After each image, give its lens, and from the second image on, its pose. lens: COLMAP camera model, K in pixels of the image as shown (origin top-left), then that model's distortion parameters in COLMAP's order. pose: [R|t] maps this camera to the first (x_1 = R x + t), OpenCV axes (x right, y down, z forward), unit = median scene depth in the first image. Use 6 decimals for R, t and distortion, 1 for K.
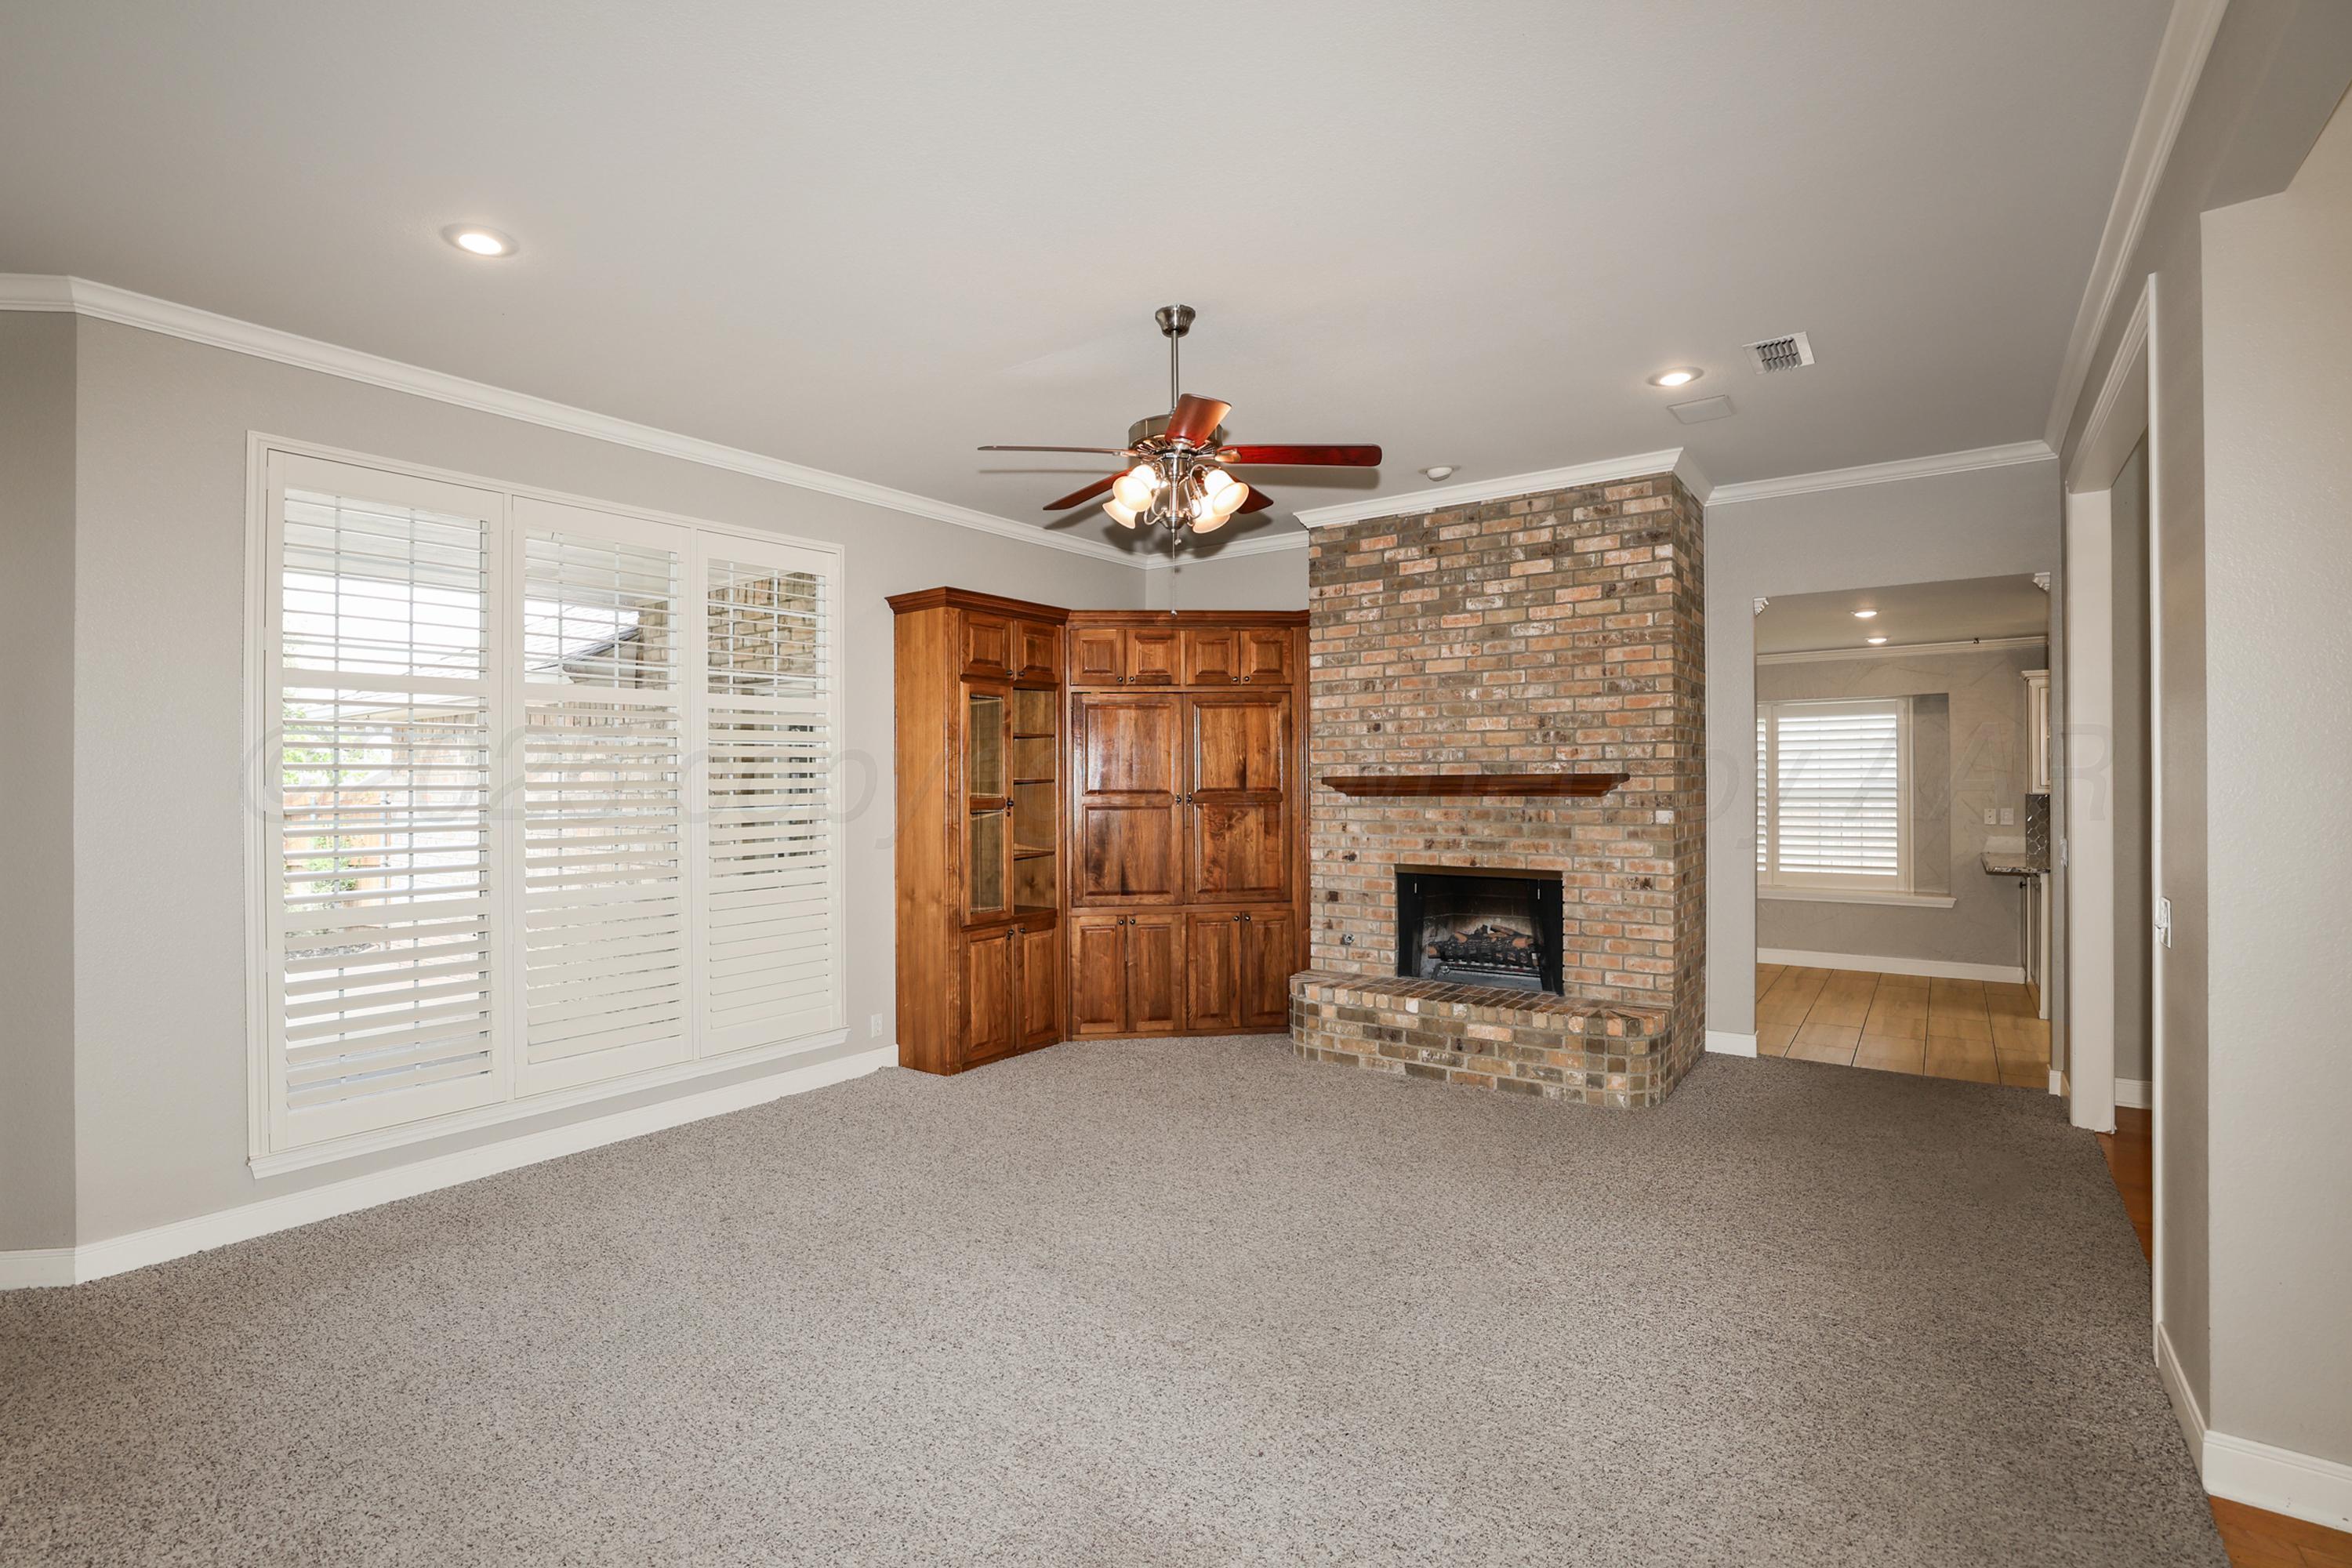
lens RADIAL K [[1109.9, 0, 1166.0], [0, 1109.9, 779.3], [0, 0, 1]] dist [-0.020308, 0.000890]
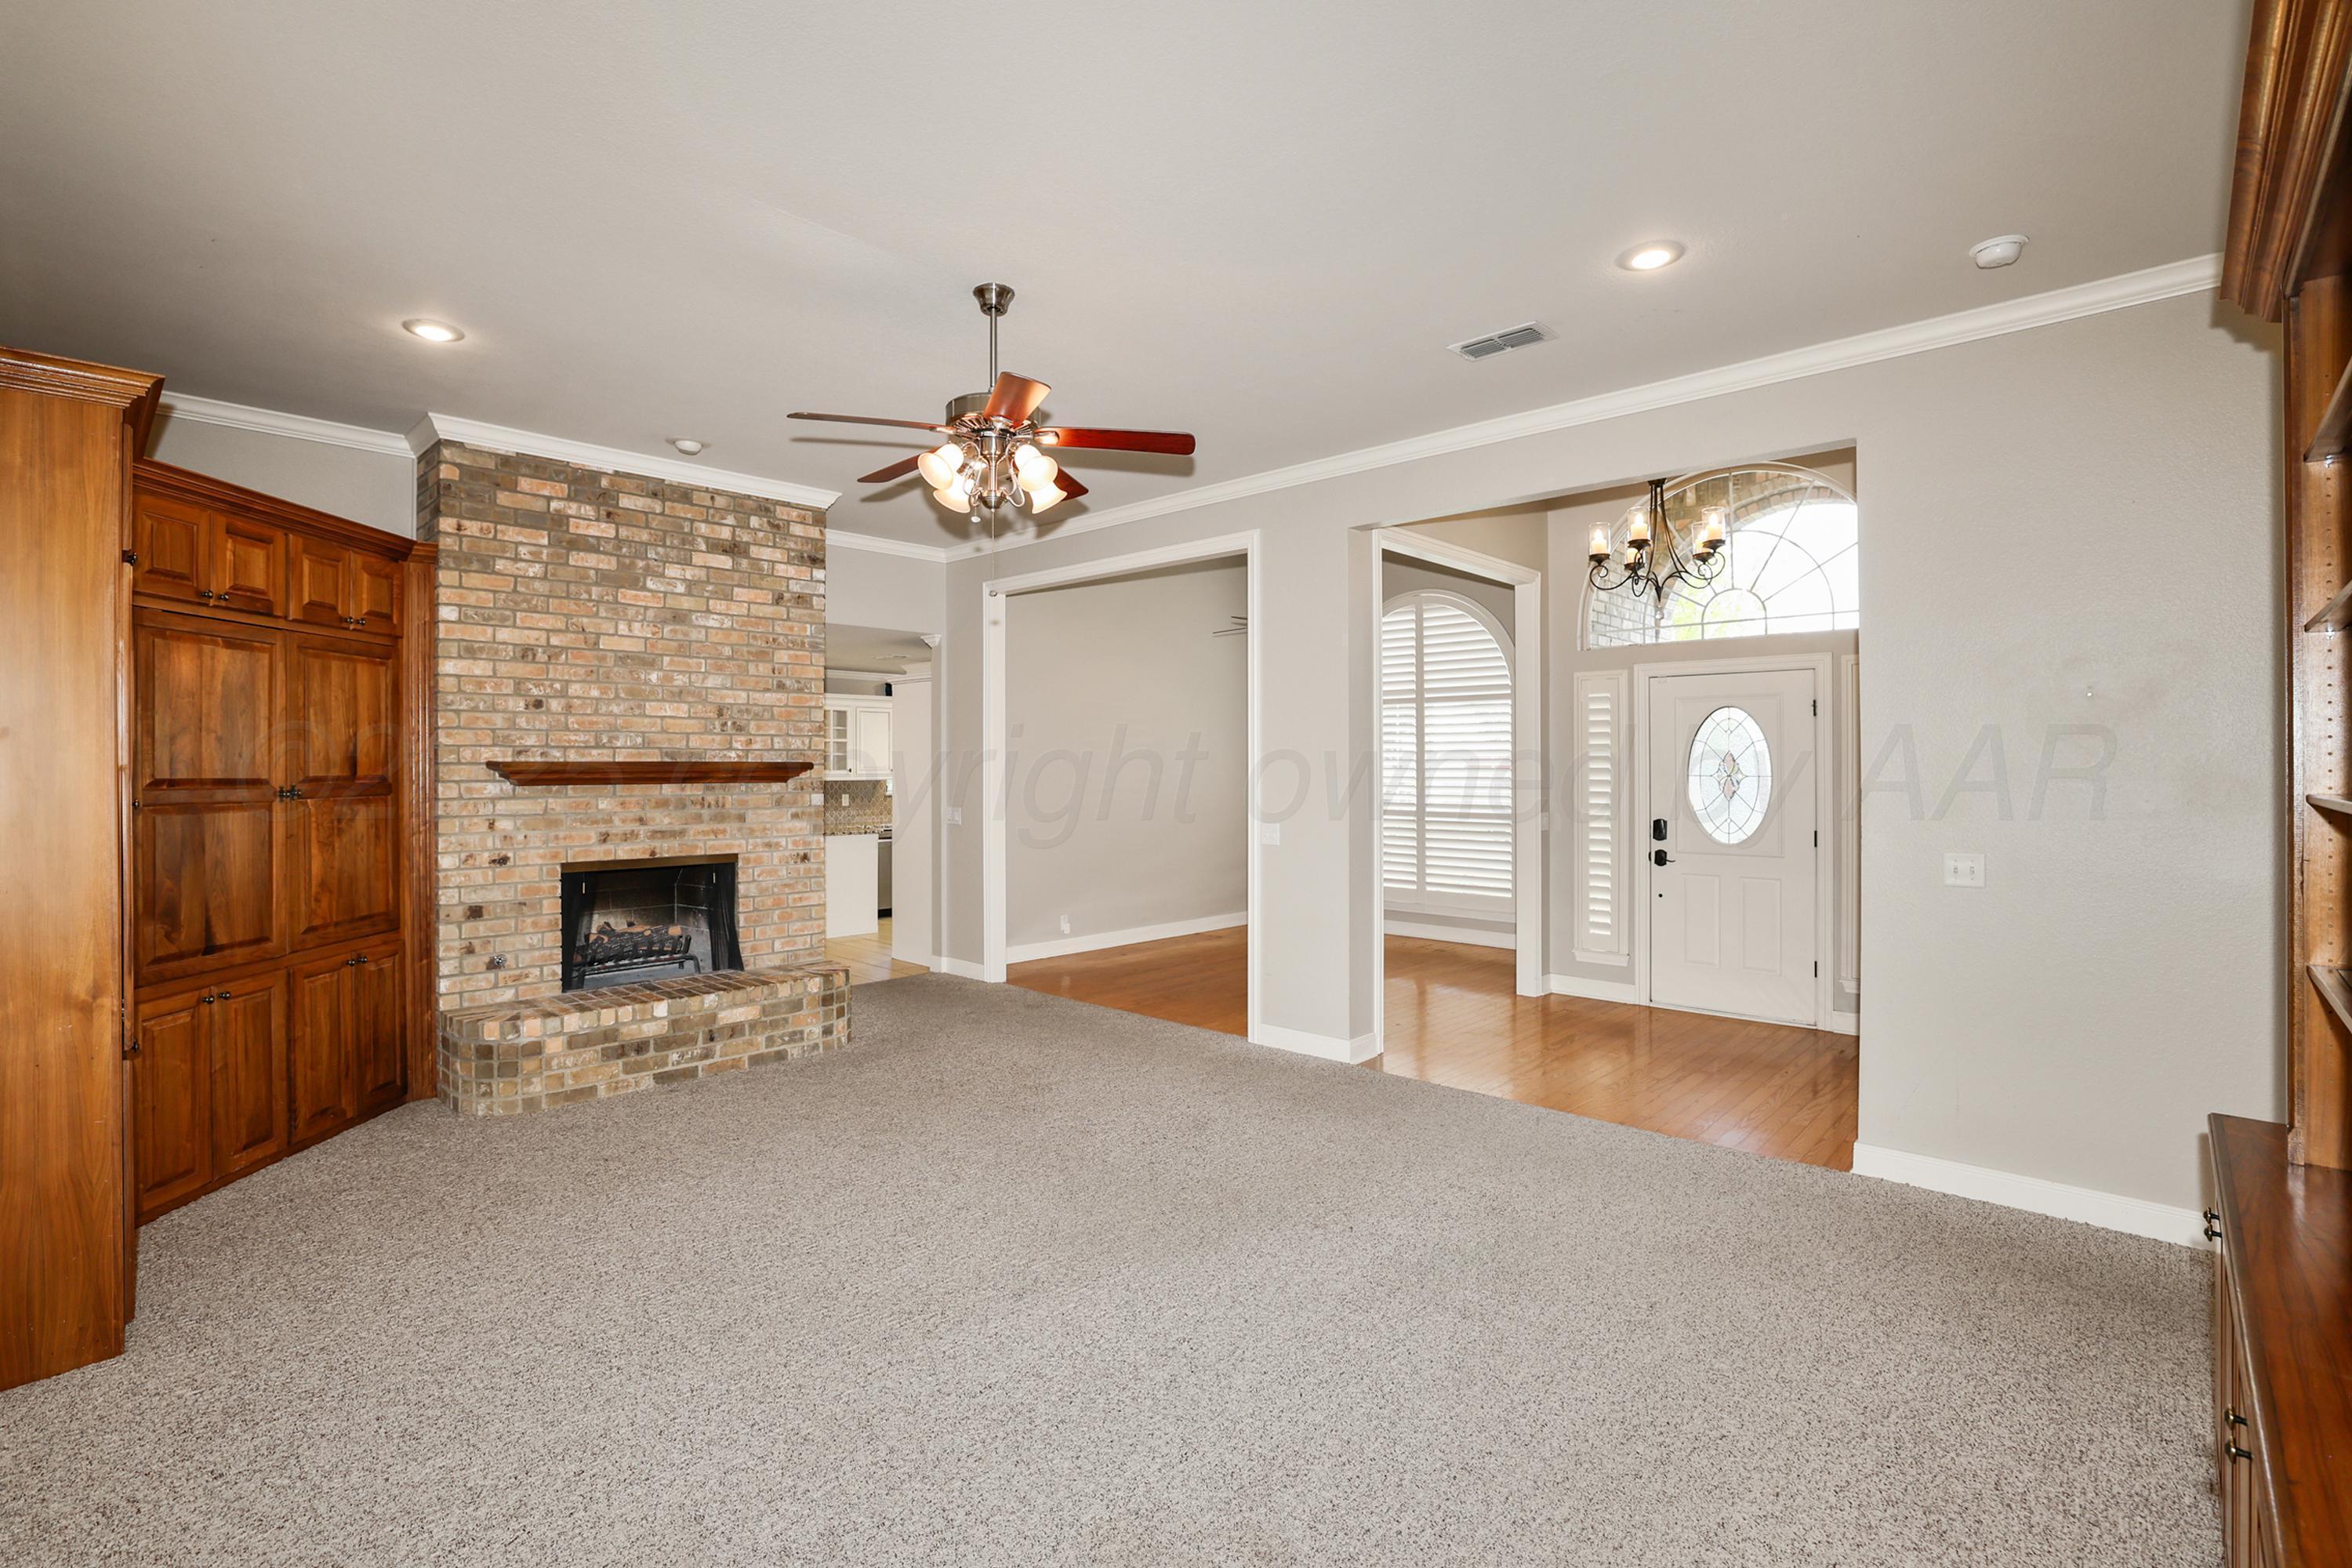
lens RADIAL K [[1028.6, 0, 1158.4], [0, 1028.6, 776.2], [0, 0, 1]] dist [-0.037817, 0.005577]
pose [[0.150054, -0.000063, 0.988678, -0.531911], [0.000021, 1.000000, 0.000061, 0.008523], [-0.988678, 0.000011, 0.150054, 0.439524]]
